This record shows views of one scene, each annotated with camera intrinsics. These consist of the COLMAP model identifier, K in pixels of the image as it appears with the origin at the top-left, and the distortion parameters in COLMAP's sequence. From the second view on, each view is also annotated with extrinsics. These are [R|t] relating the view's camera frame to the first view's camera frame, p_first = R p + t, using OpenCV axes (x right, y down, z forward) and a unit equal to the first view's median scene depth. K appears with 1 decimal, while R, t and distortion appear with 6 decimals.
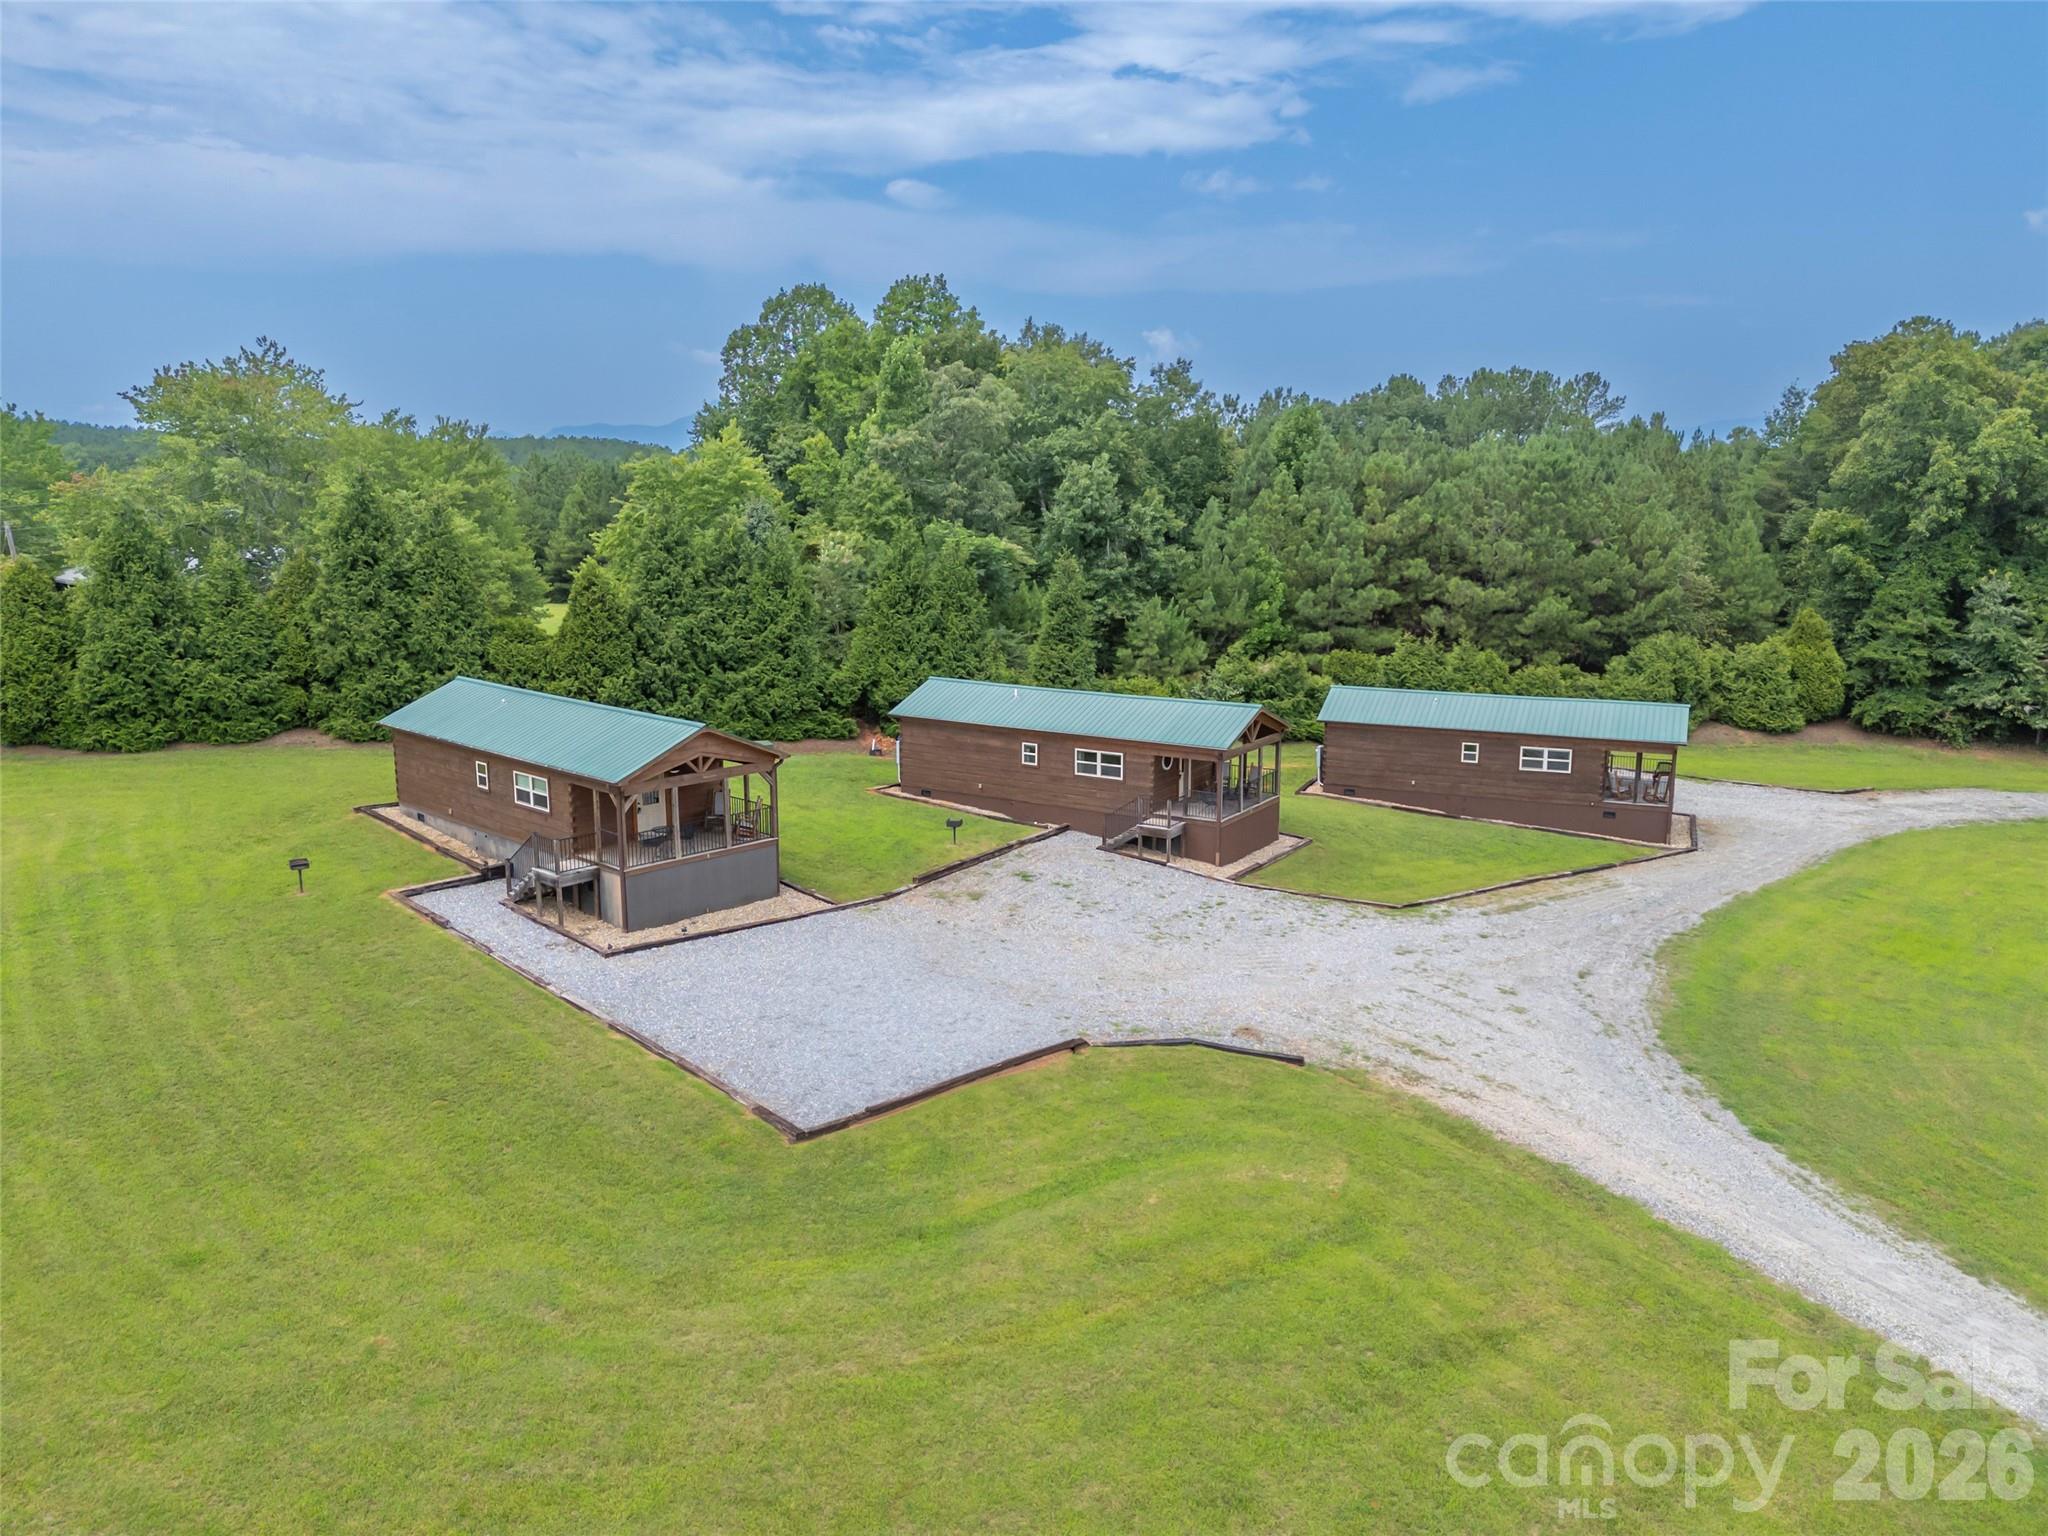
lens RADIAL K [[1500.2, 0, 1024.0], [0, 1500.2, 768.0], [0, 0, 1]] dist [0.080827, -0.061813]
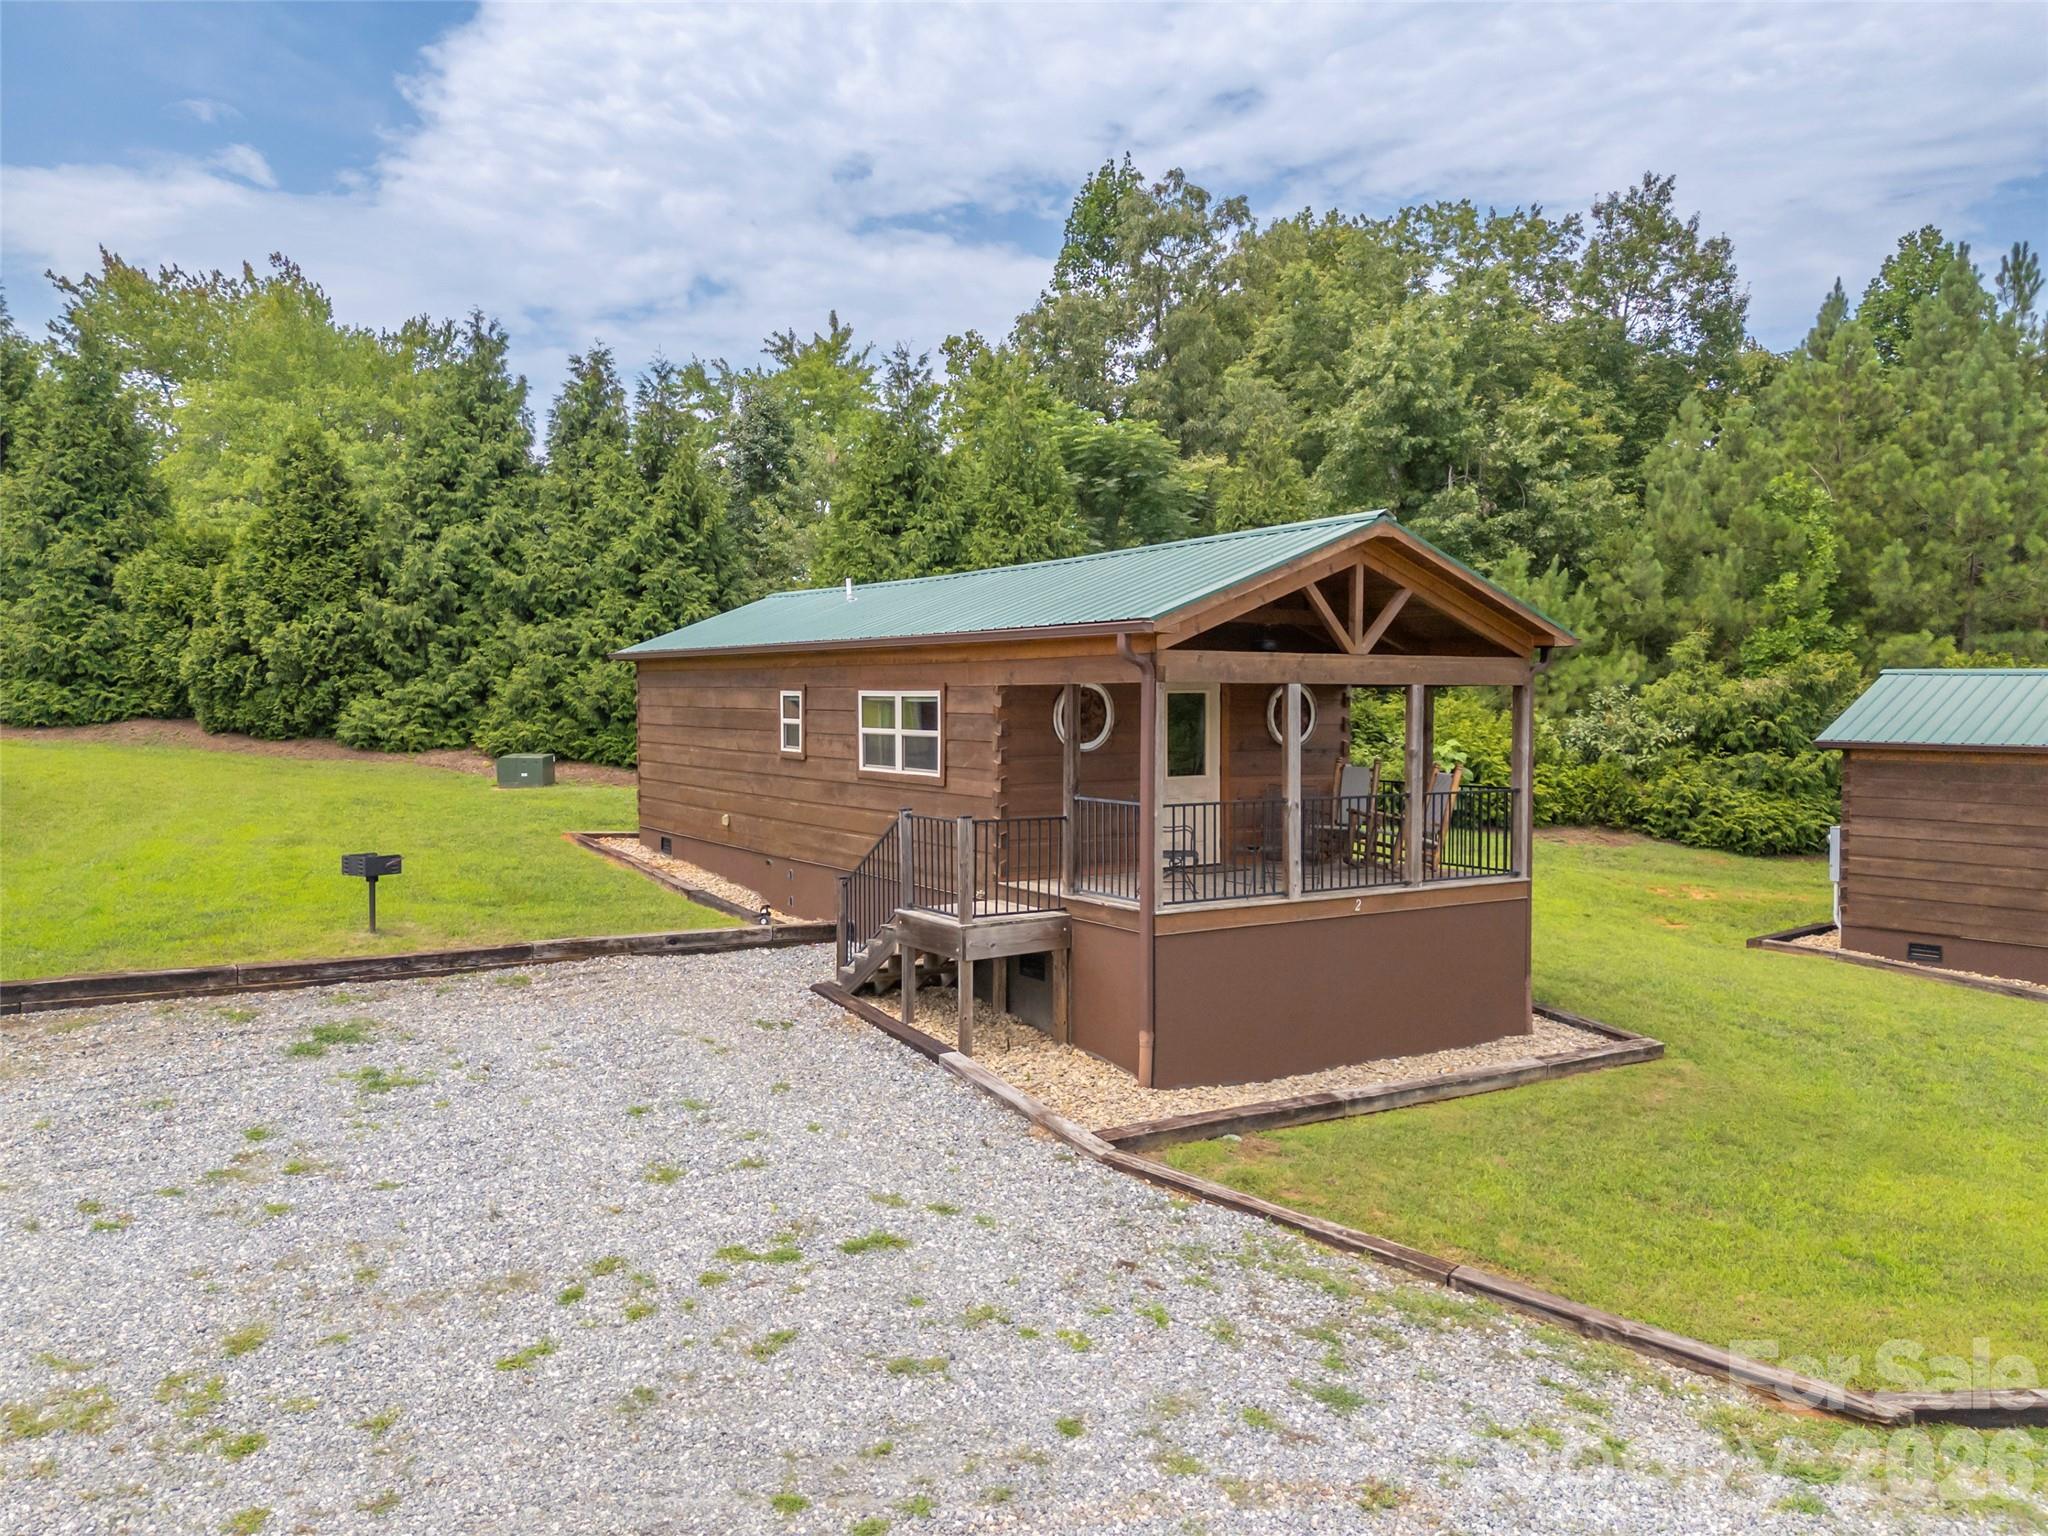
lens RADIAL K [[1500.2, 0, 1024.0], [0, 1500.2, 768.0], [0, 0, 1]] dist [0.080827, -0.061813]
pose [[0.909967, 0.021297, -0.414134, 0.201376], [-0.082309, 0.988086, -0.130041, 0.043253], [0.406430, 0.152420, 0.900879, 0.690880]]
